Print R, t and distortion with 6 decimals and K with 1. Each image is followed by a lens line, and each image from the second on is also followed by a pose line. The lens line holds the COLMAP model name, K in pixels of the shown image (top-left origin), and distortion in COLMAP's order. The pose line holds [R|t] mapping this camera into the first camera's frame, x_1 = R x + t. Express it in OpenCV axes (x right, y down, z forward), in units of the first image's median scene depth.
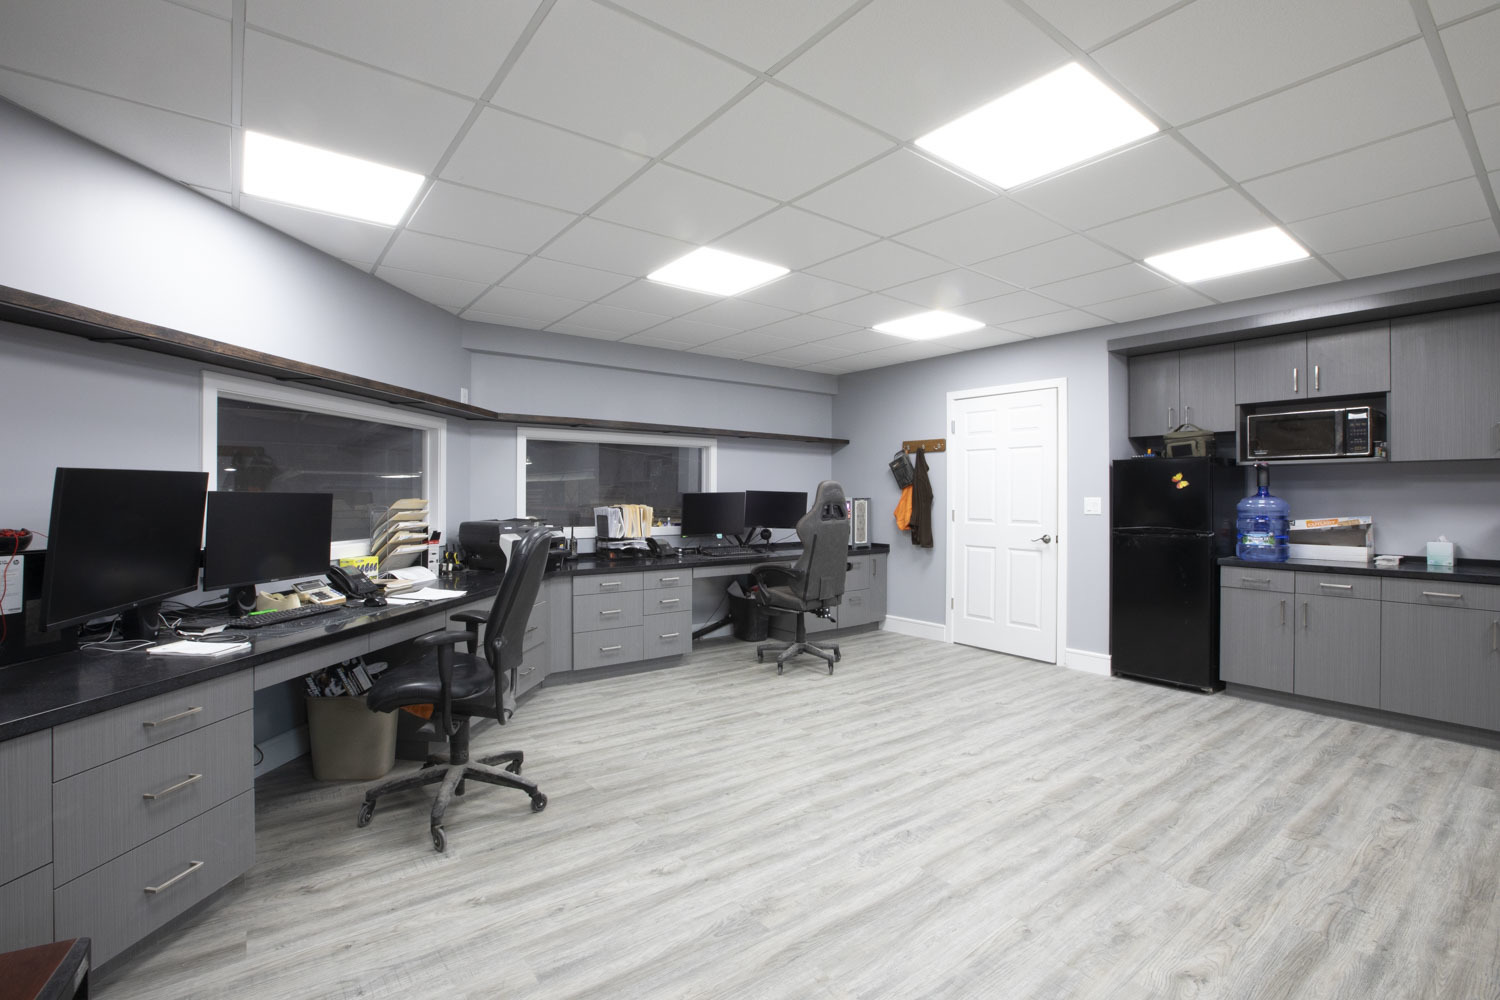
lens RADIAL K [[665.3, 0, 746.7], [0, 665.3, 494.7], [0, 0, 1]] dist [-0.040673, 0.012737]
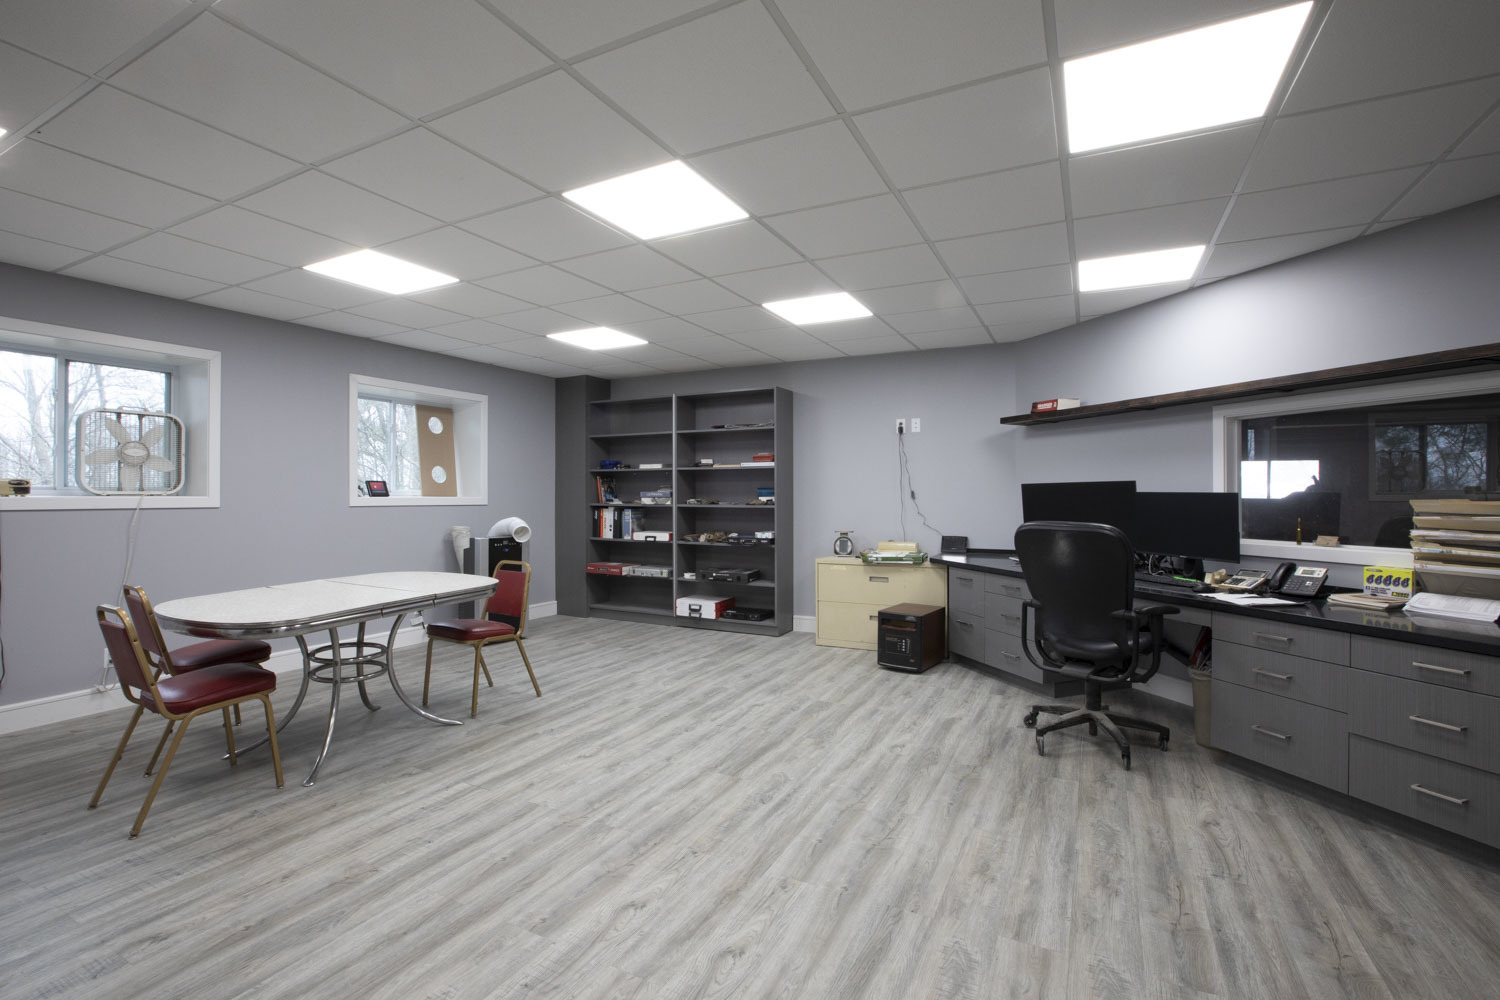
lens RADIAL K [[665.3, 0, 741.7], [0, 665.3, 495.4], [0, 0, 1]] dist [-0.040673, 0.012737]
pose [[-0.903344, -0.002015, -0.428912, 0.728630], [-0.001470, 0.999998, -0.001602, 0.006579], [0.428914, -0.000817, -0.903345, 1.921641]]
